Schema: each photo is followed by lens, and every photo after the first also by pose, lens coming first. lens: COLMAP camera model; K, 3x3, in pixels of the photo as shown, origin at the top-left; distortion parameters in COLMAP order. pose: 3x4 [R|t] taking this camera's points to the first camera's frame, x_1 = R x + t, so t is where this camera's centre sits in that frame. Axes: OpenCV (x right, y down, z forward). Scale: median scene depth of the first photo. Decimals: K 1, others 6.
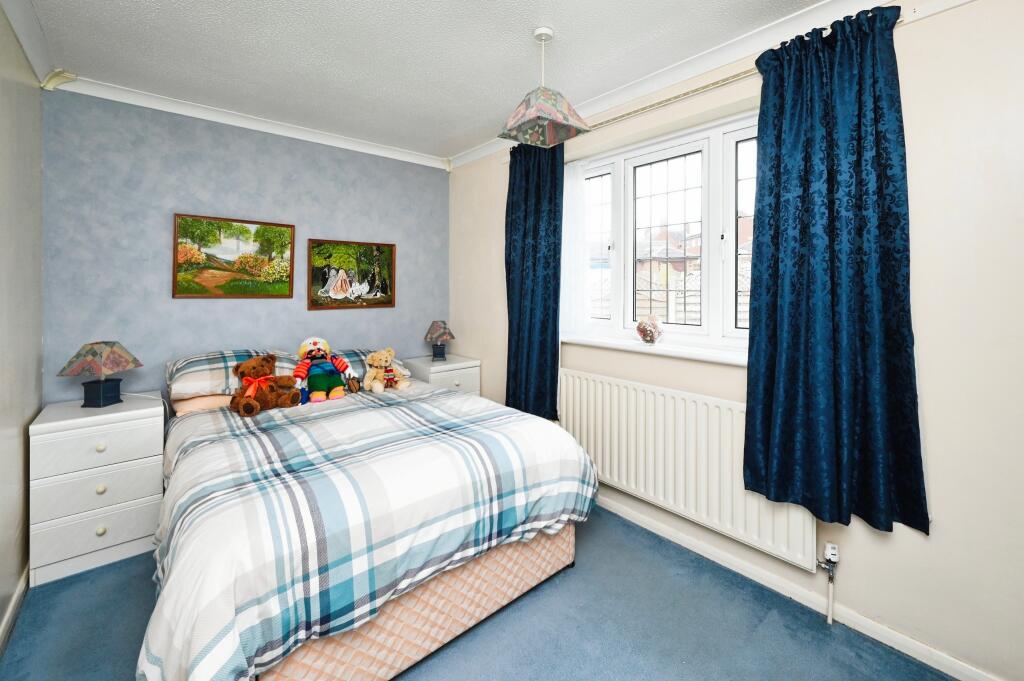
lens RADIAL K [[425.5, 0, 512.3], [0, 425.5, 285.4], [0, 0, 1]] dist [0.000264, 0.000041]
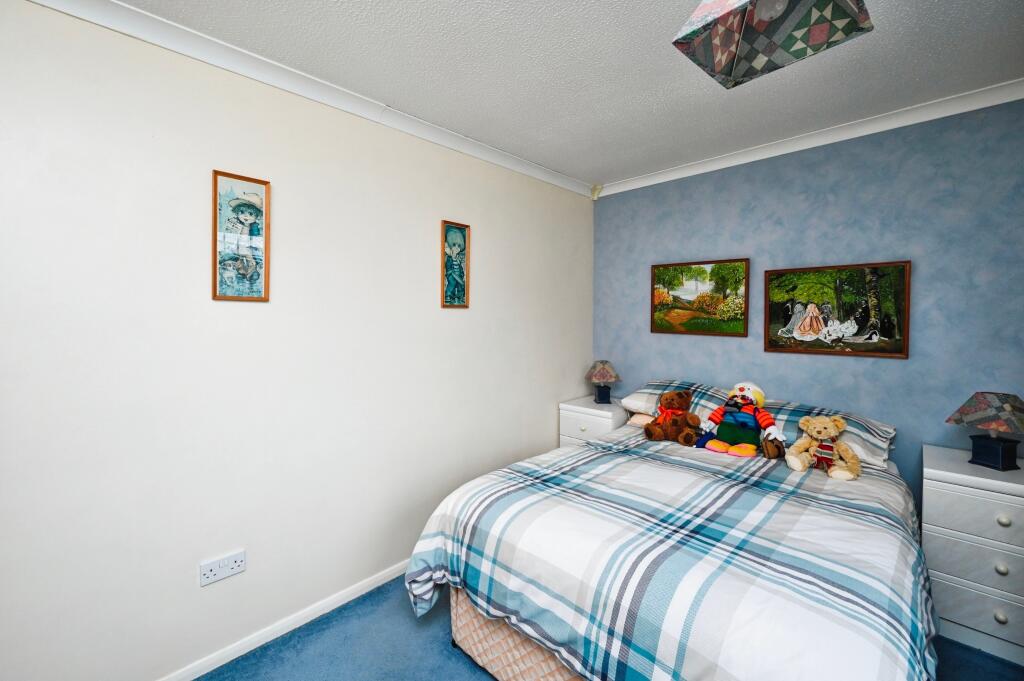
lens RADIAL K [[416.4, 0, 516.1], [0, 416.4, 325.9], [0, 0, 1]] dist [-0.000460, -0.000073]
pose [[0.092696, 0.026896, -0.995331, 0.359271], [0.006998, 0.999593, 0.027663, -0.024844], [0.995670, -0.009530, 0.092470, 0.439560]]
